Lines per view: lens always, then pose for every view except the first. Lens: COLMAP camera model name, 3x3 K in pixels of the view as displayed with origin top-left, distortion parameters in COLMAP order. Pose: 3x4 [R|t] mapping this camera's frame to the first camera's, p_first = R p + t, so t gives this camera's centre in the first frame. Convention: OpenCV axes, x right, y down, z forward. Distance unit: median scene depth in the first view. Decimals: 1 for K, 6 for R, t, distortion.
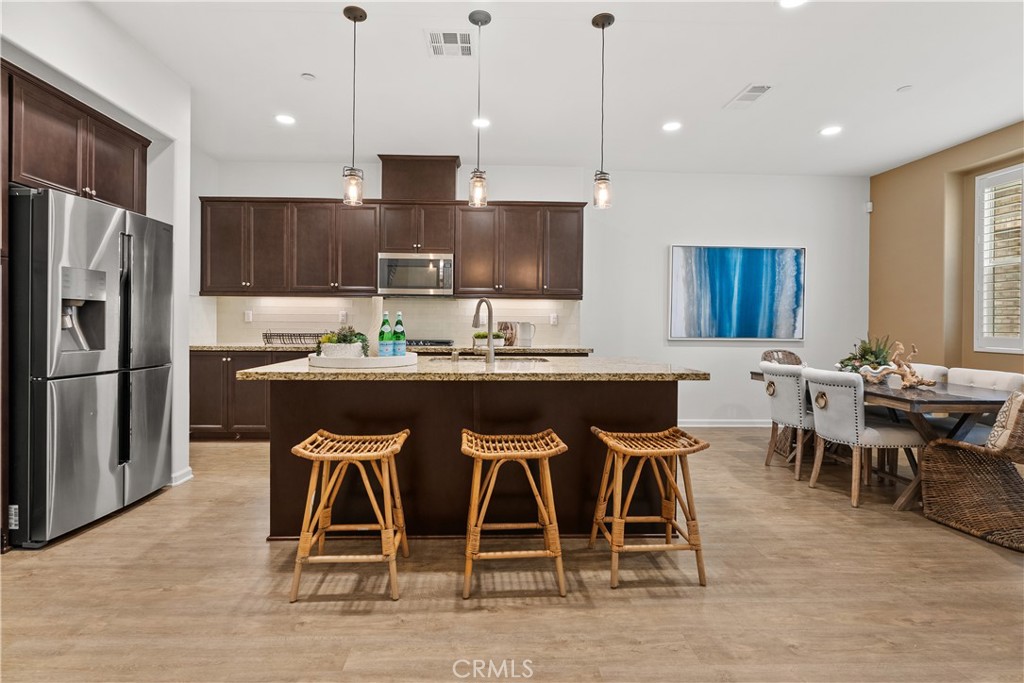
lens RADIAL K [[467.5, 0, 511.6], [0, 467.5, 338.4], [0, 0, 1]] dist [-0.018788, 0.004071]
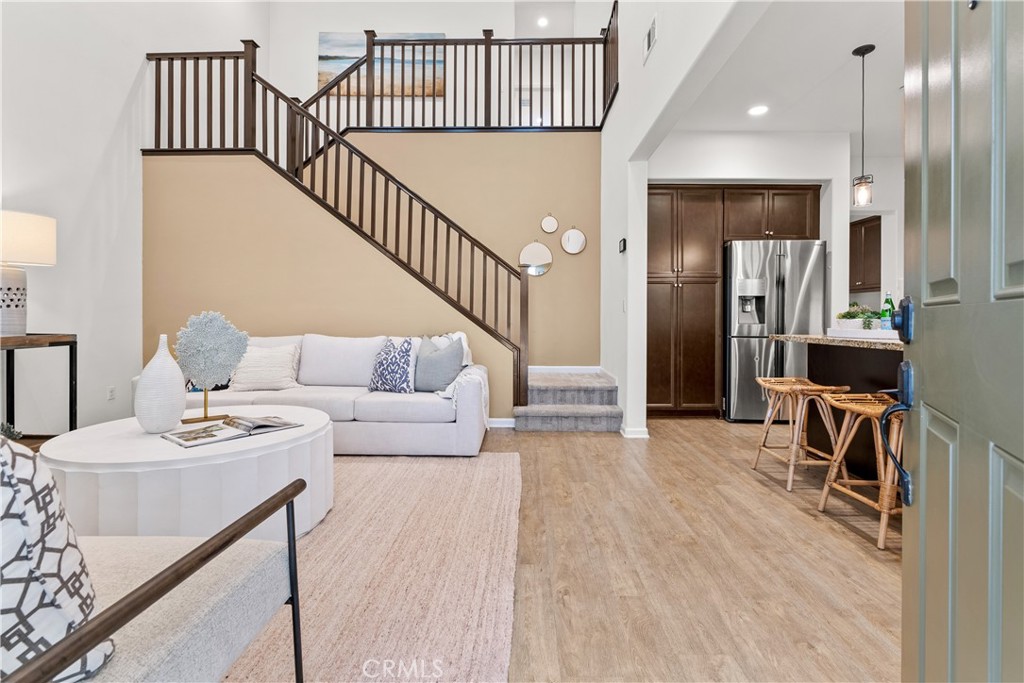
lens RADIAL K [[467.5, 0, 518.8], [0, 467.5, 319.6], [0, 0, 1]] dist [-0.018788, 0.004071]
pose [[-0.043464, -0.005351, -0.999041, 1.240178], [-0.016181, 0.999858, -0.004651, 0.045137], [0.998924, 0.015964, -0.043544, 0.210161]]
